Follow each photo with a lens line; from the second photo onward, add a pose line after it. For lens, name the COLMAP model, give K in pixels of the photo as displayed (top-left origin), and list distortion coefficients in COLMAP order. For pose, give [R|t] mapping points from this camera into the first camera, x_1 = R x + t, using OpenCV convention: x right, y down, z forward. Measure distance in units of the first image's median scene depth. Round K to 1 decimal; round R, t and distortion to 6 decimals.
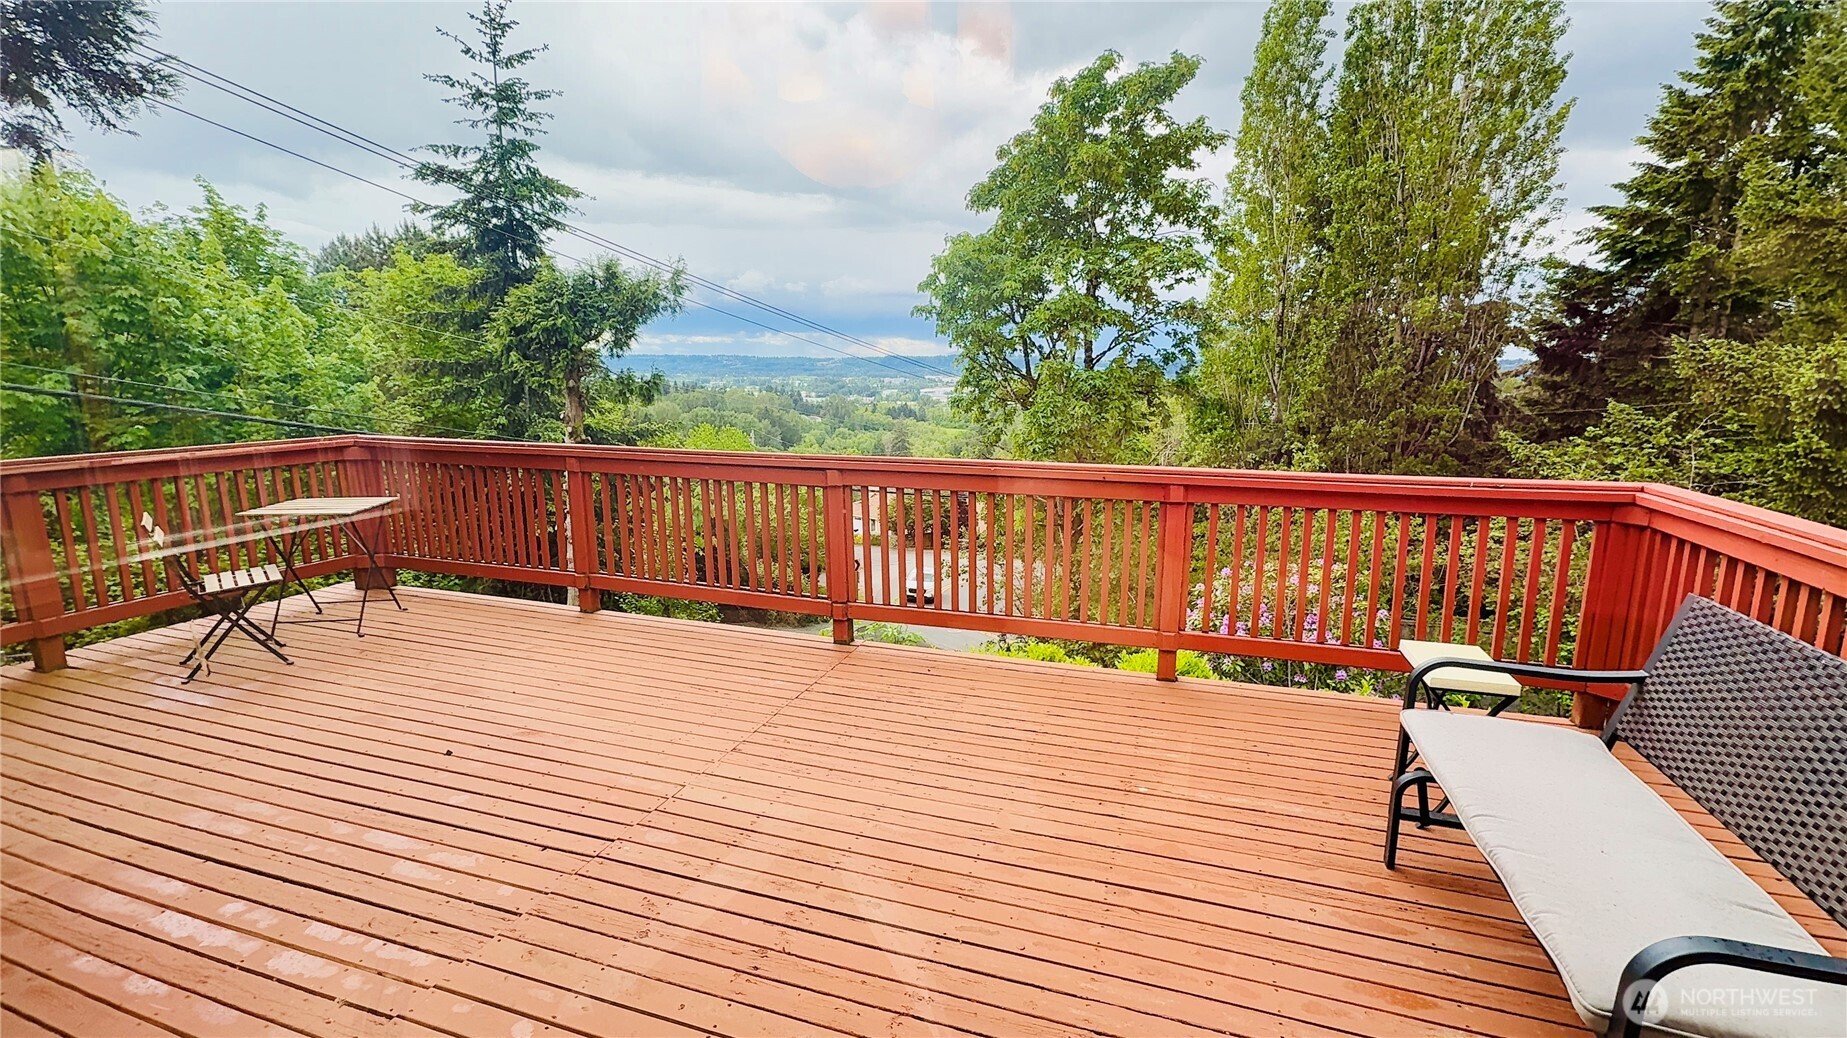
lens RADIAL K [[801.9, 0, 926.7], [0, 801.9, 516.9], [0, 0, 1]] dist [0.017365, 0.000325]
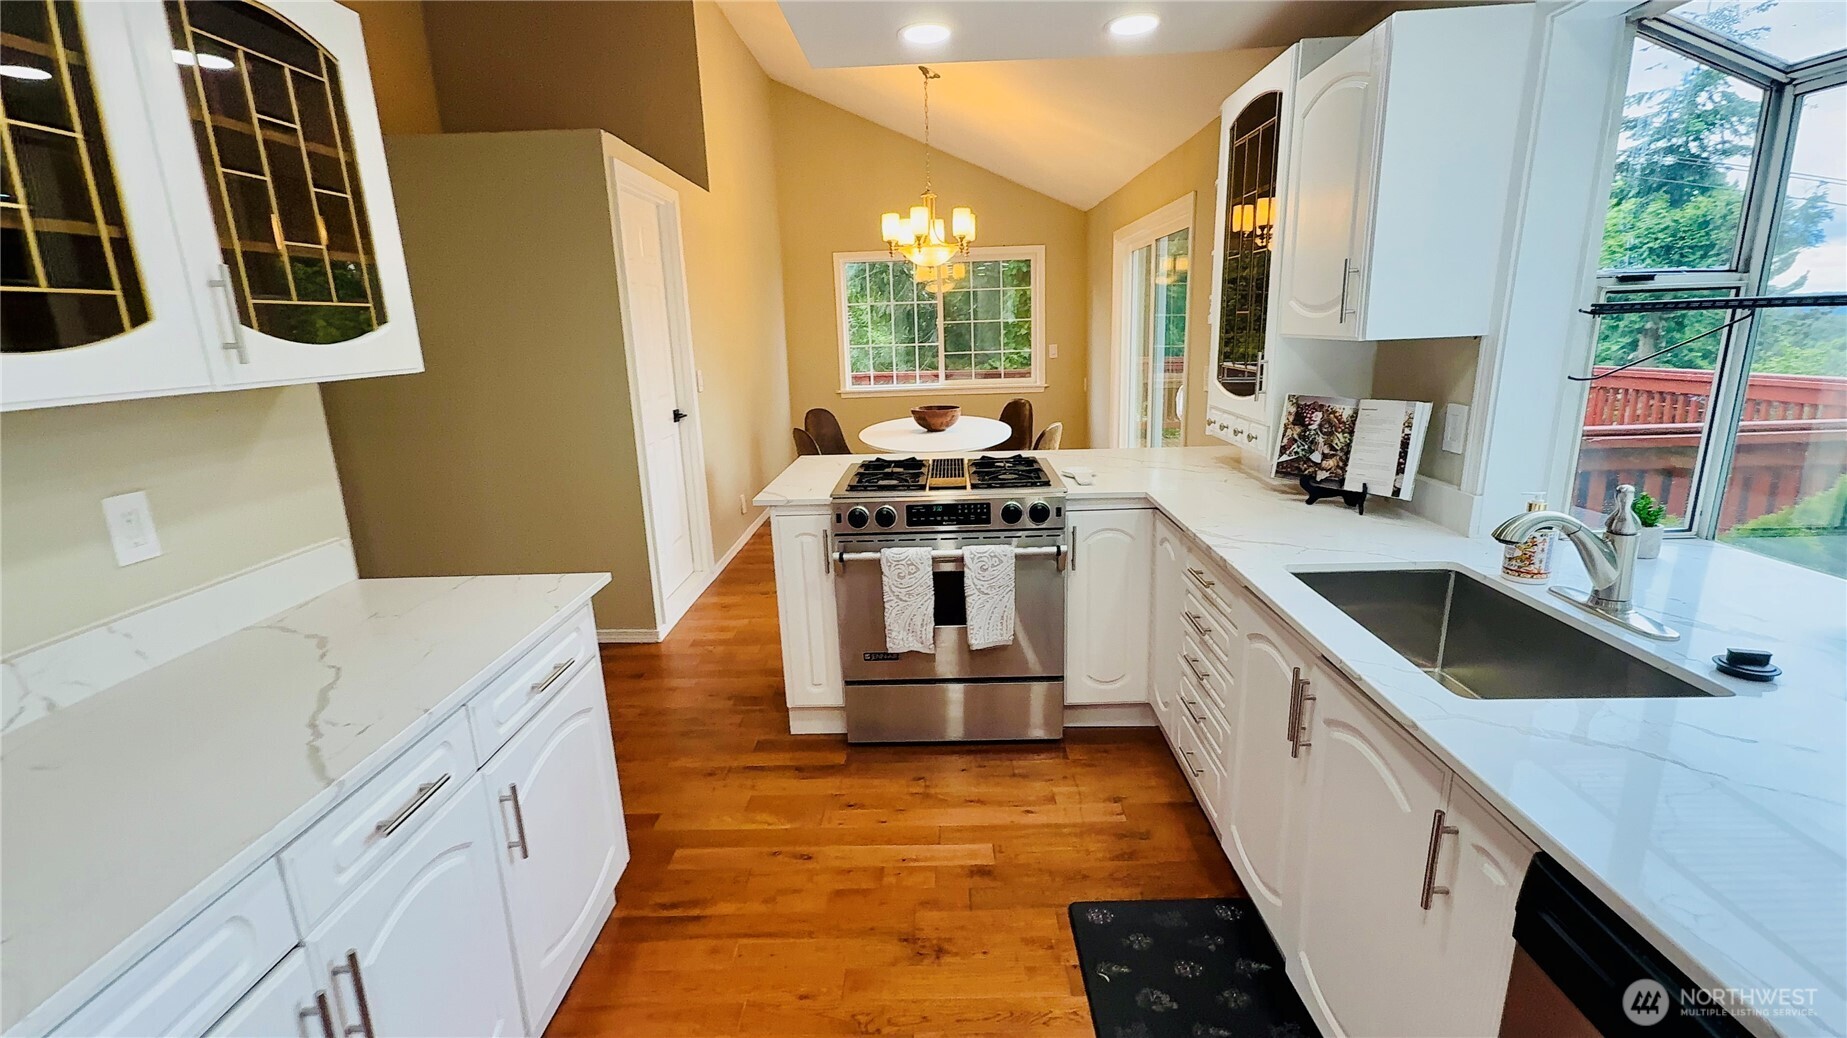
lens RADIAL K [[801.9, 0, 926.8], [0, 801.9, 520.4], [0, 0, 1]] dist [0.017365, 0.000325]
pose [[0.296306, 0.213607, -0.930900, 0.230685], [-0.153162, 0.972682, 0.174443, 0.029116], [0.942732, 0.090890, 0.320928, -0.142964]]
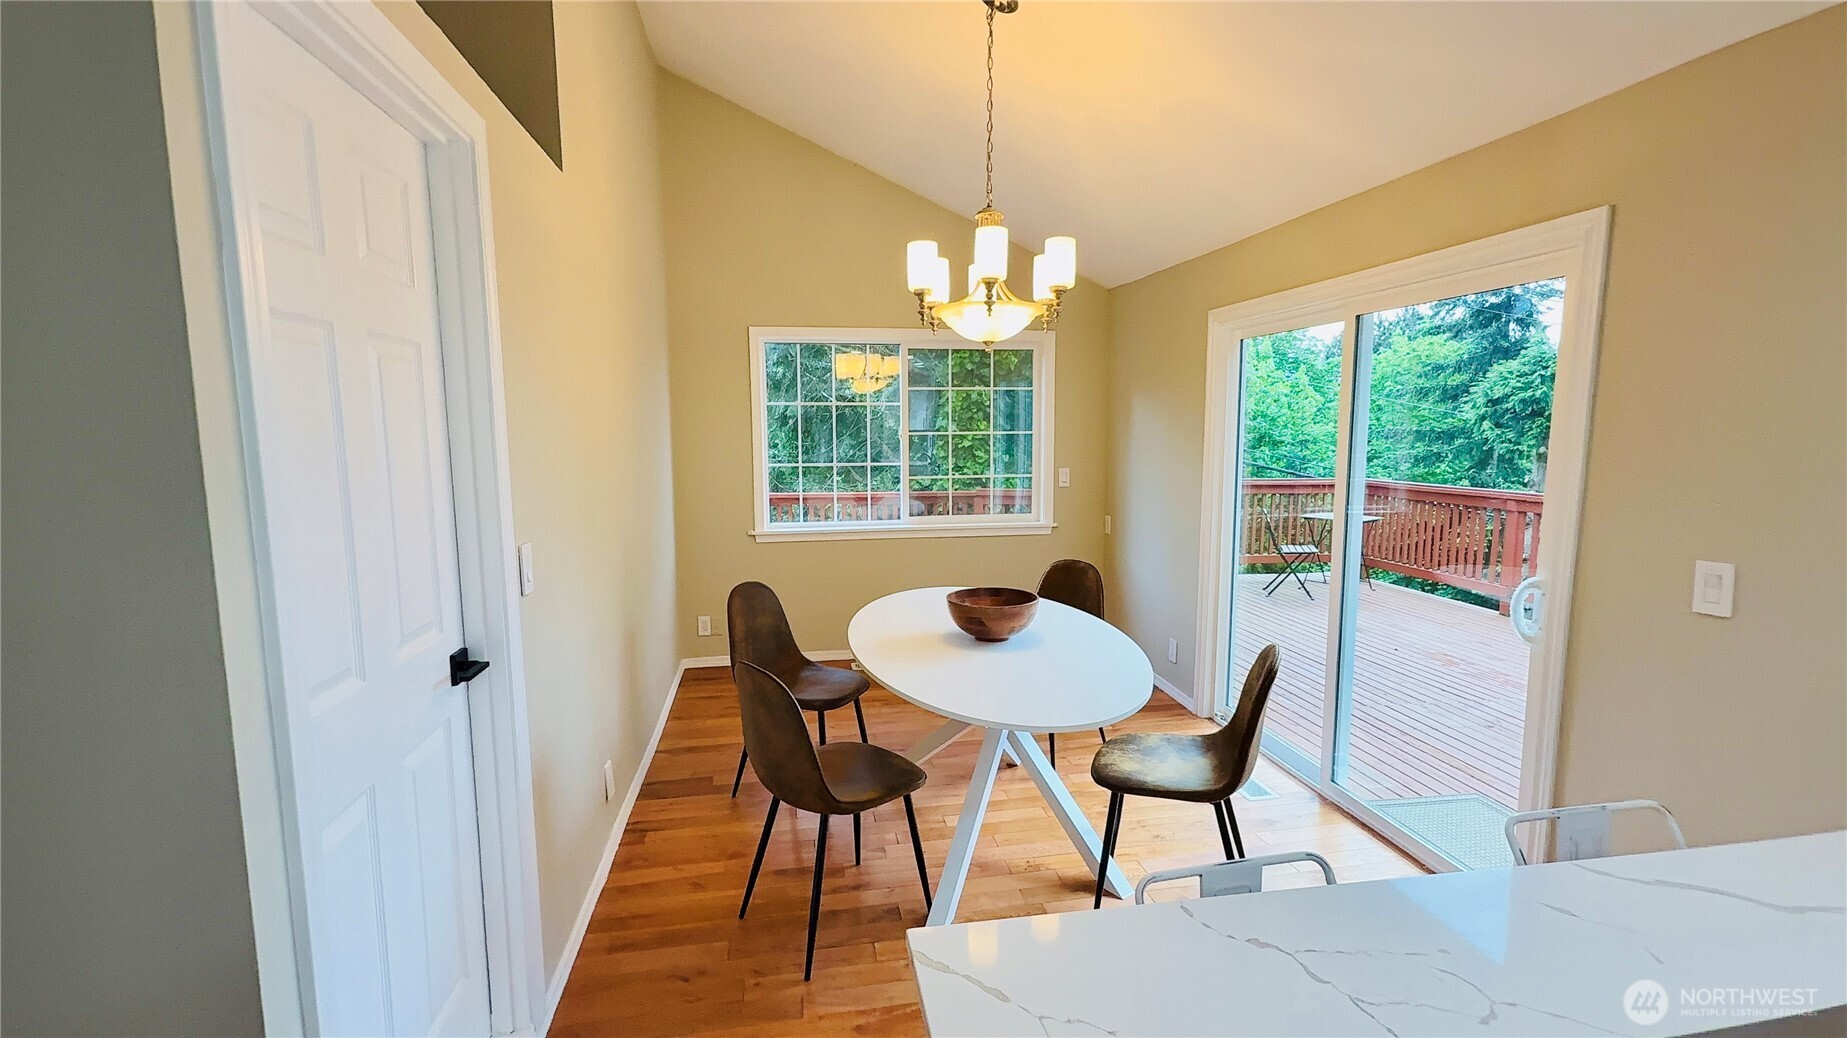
lens RADIAL K [[801.9, 0, 923.8], [0, 801.9, 521.3], [0, 0, 1]] dist [0.017365, 0.000325]
pose [[0.476172, 0.098920, -0.873770, 0.076760], [-0.163285, 0.986318, 0.022677, 0.023812], [0.864059, 0.131875, 0.485810, -0.140382]]
